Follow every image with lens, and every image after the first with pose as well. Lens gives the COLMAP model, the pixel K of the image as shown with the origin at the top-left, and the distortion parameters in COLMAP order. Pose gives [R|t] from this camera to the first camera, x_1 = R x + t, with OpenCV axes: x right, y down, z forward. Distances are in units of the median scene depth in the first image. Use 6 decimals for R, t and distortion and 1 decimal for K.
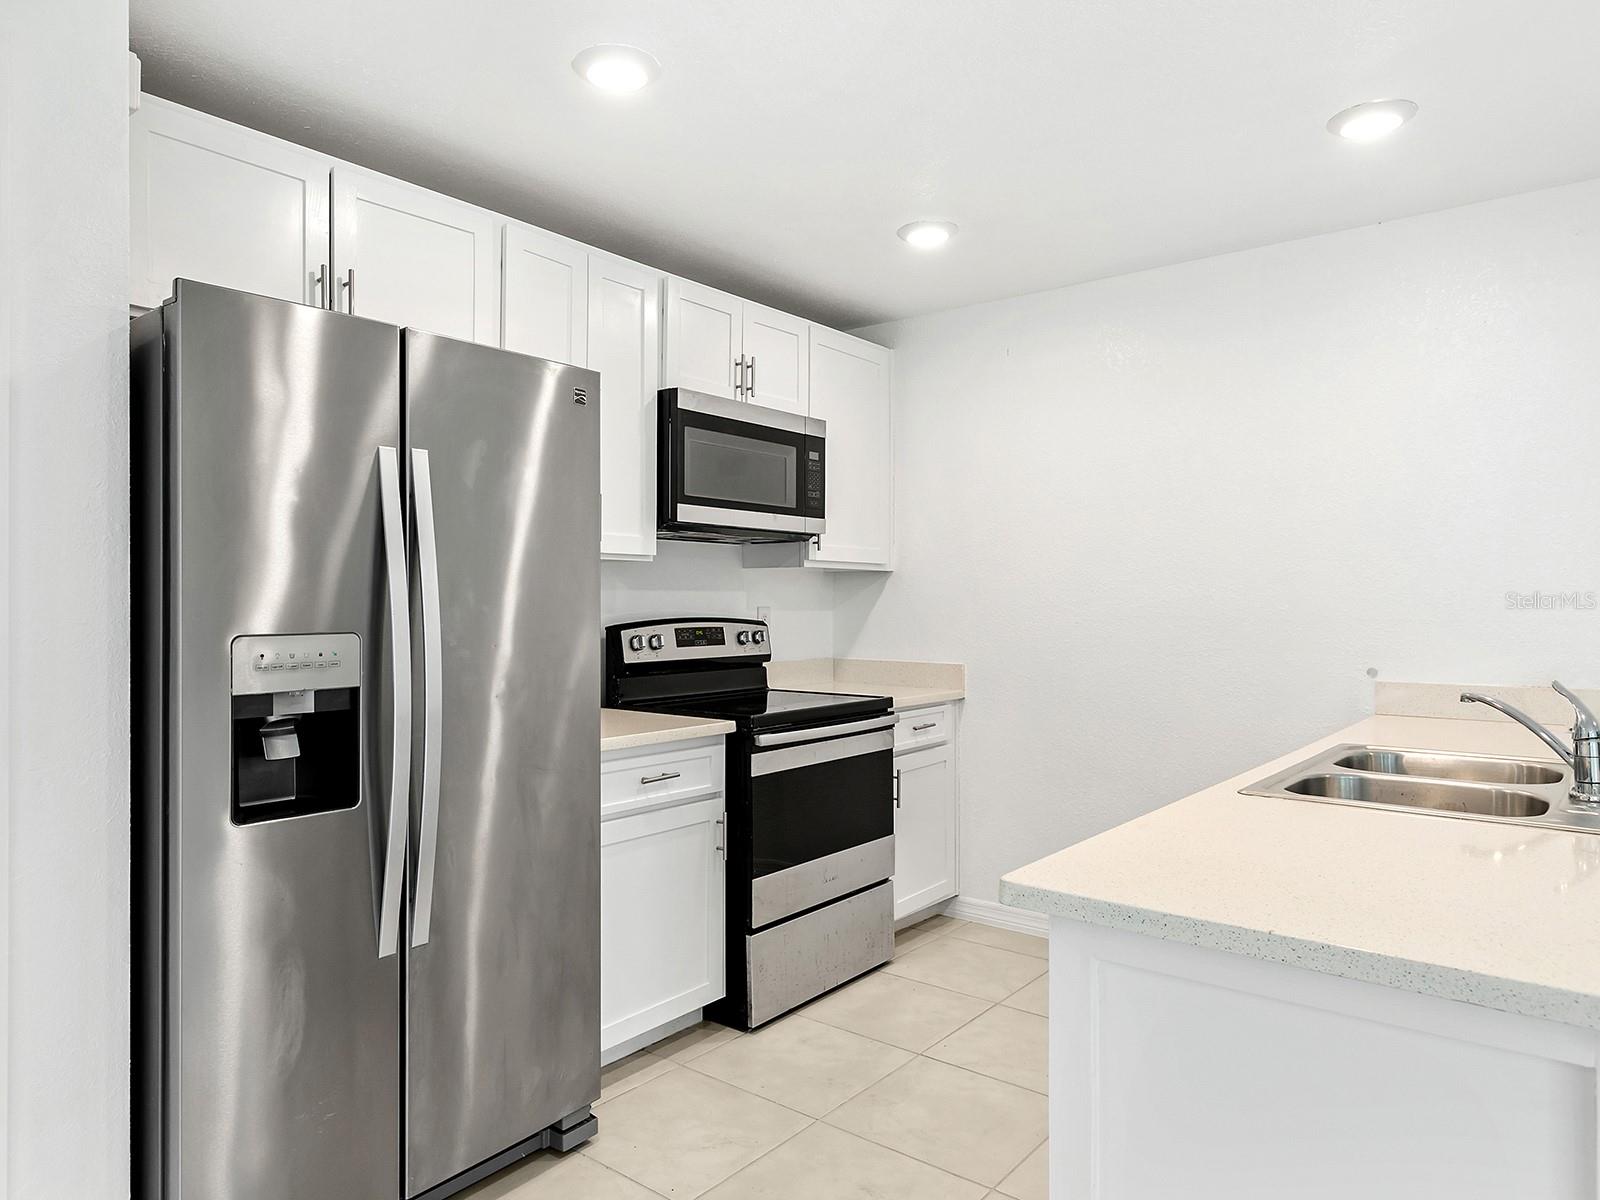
lens RADIAL K [[1033.3, 0, 768.8], [0, 1033.3, 596.6], [0, 0, 1]] dist [0.000742, 0.000124]
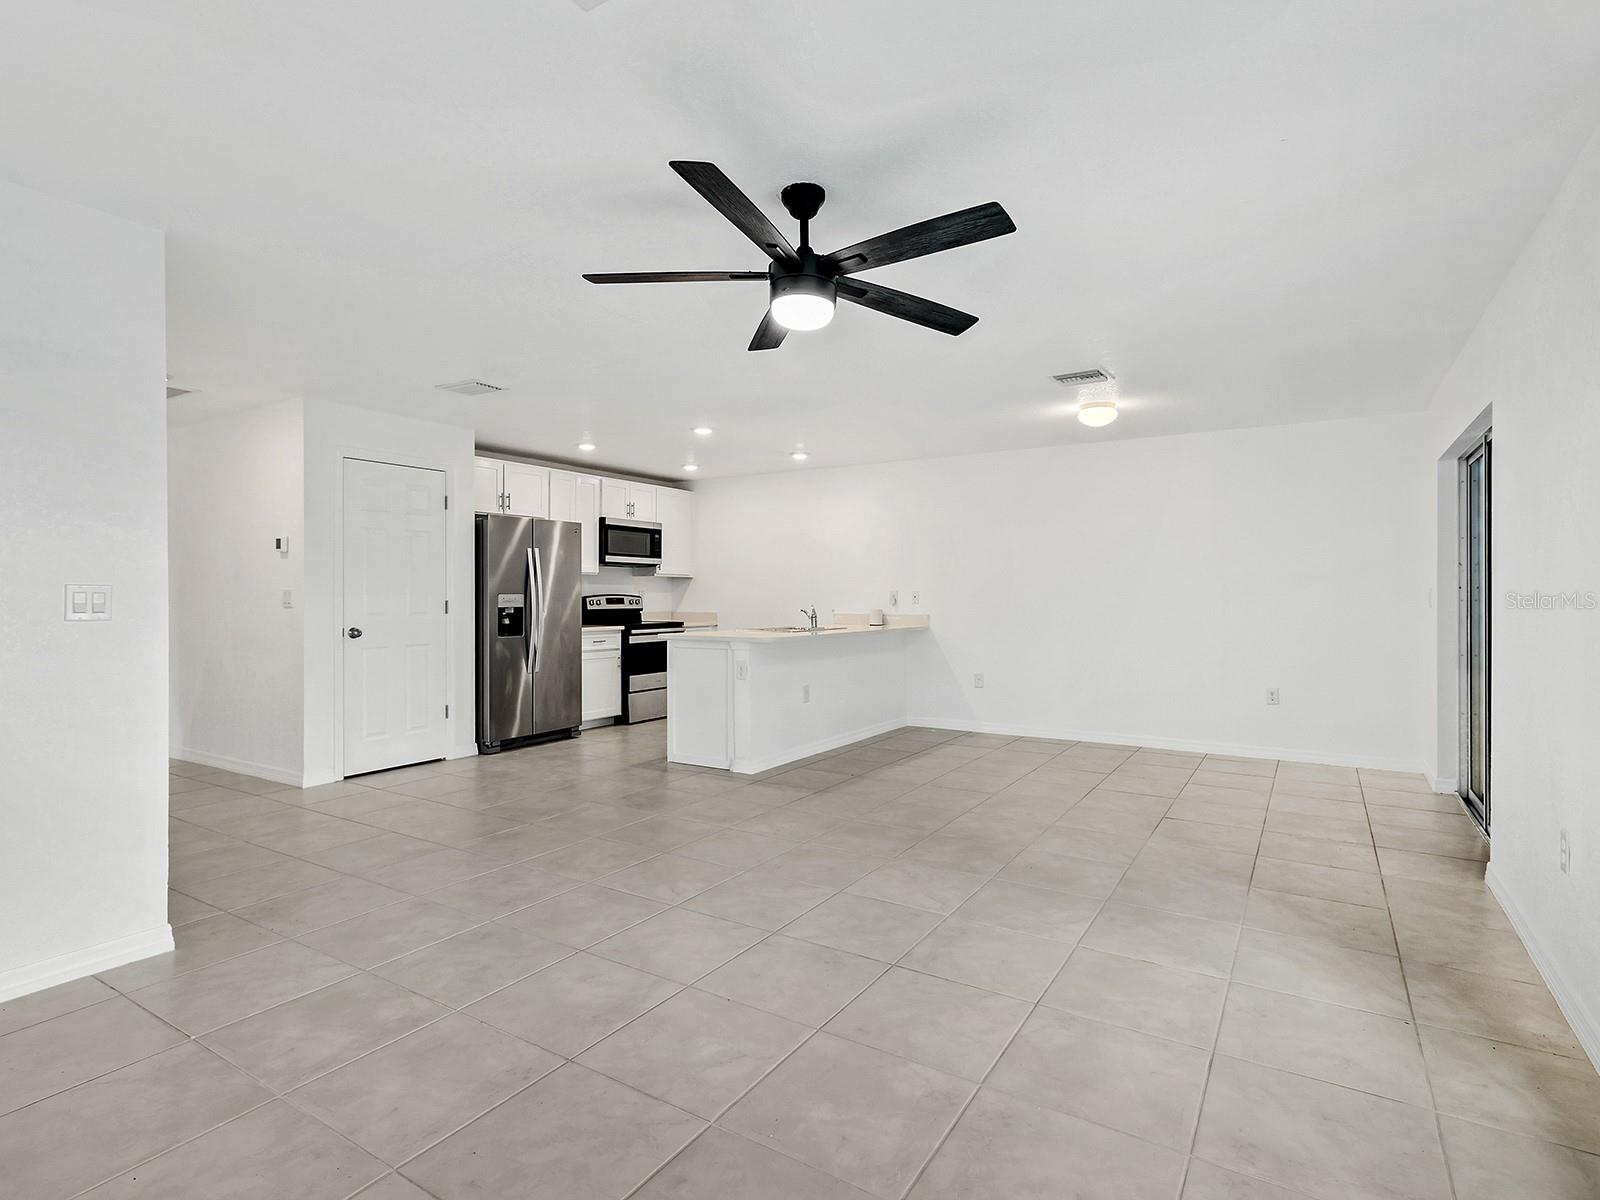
lens RADIAL K [[819.9, 0, 804.4], [0, 819.9, 593.0], [0, 0, 1]] dist [0.000589, 0.000162]
pose [[0.991833, -0.000320, 0.127541, 0.173906], [0.000259, 1.000000, 0.000495, 0.017625], [-0.127541, -0.000458, 0.991833, -1.388172]]
